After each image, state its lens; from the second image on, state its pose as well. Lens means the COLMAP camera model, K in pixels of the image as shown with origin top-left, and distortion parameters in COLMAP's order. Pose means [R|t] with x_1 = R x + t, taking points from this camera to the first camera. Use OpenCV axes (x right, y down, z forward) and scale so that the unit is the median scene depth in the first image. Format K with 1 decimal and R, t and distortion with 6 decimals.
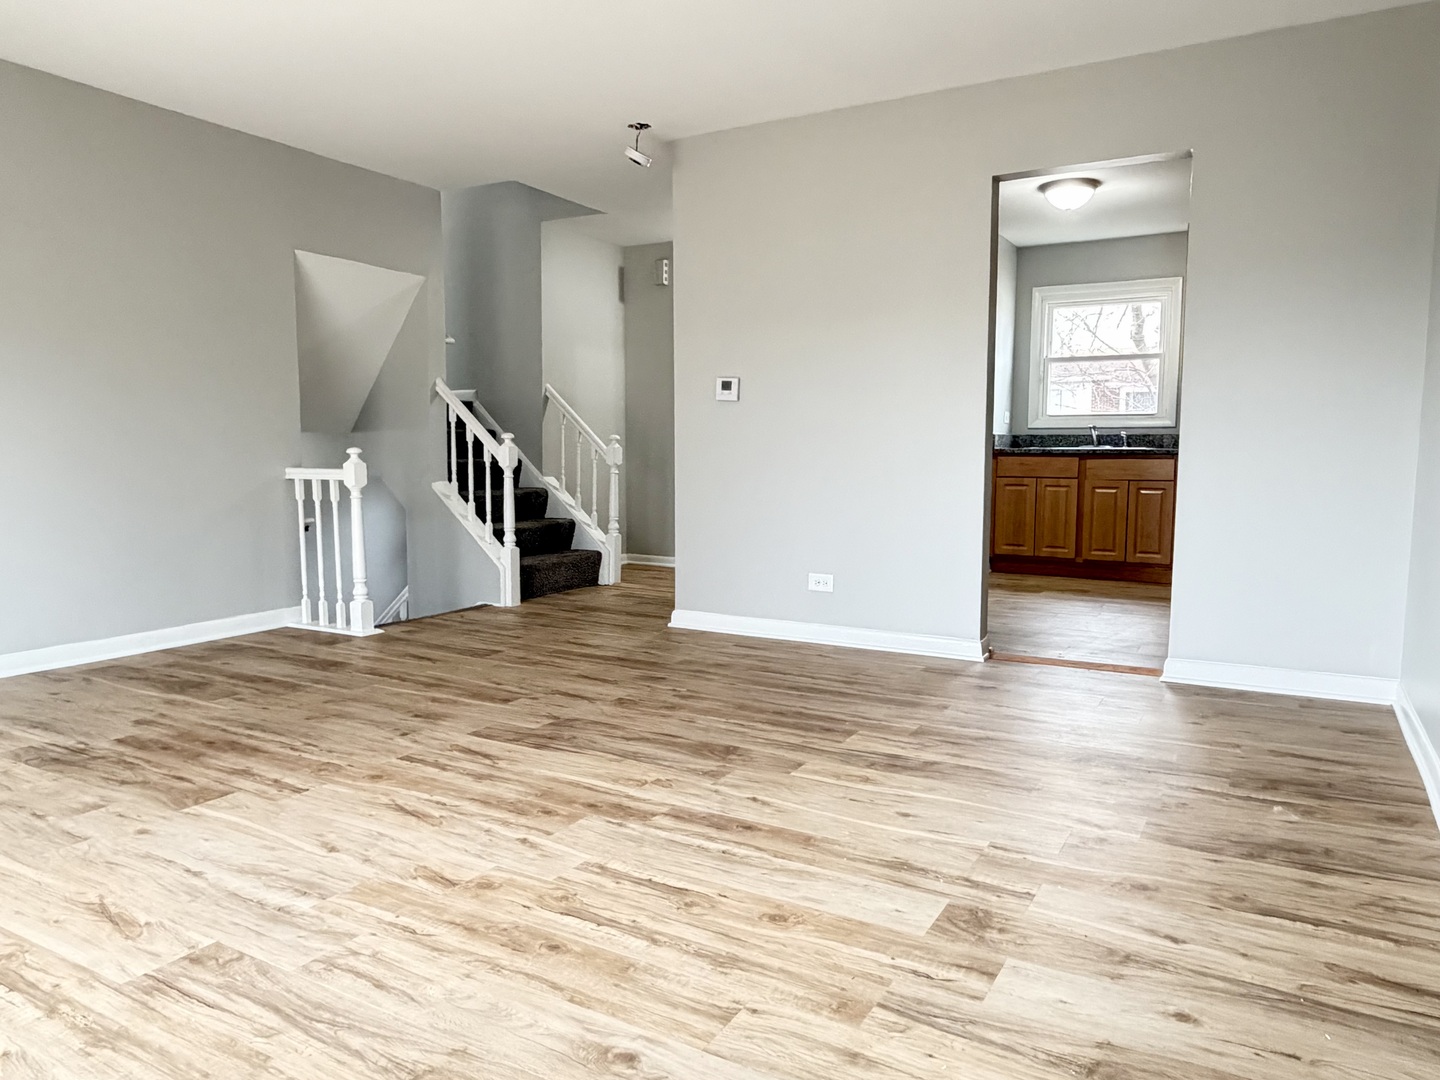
lens RADIAL K [[988.3, 0, 716.3], [0, 988.3, 540.9], [0, 0, 1]] dist [0.001034, 0.000007]
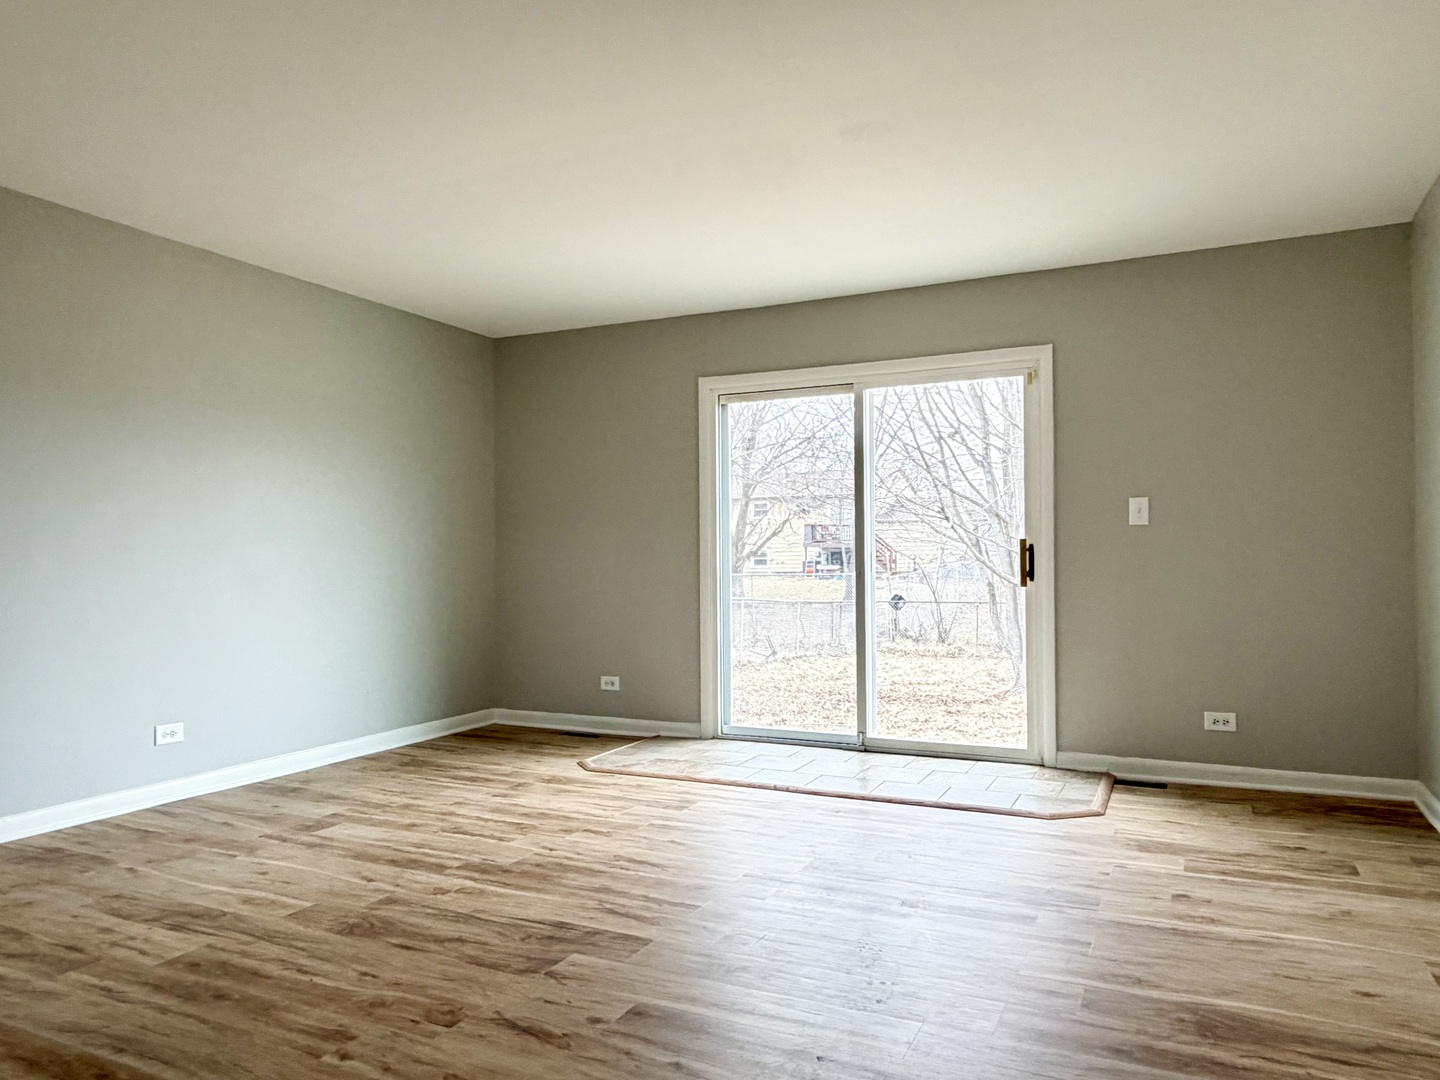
lens RADIAL K [[988.3, 0, 711.3], [0, 988.3, 546.2], [0, 0, 1]] dist [0.001034, 0.000007]
pose [[-0.997718, 0.003100, -0.067446, -0.258038], [-0.002424, 0.996656, 0.081672, -0.215521], [0.067474, 0.081649, -0.994375, 1.896038]]
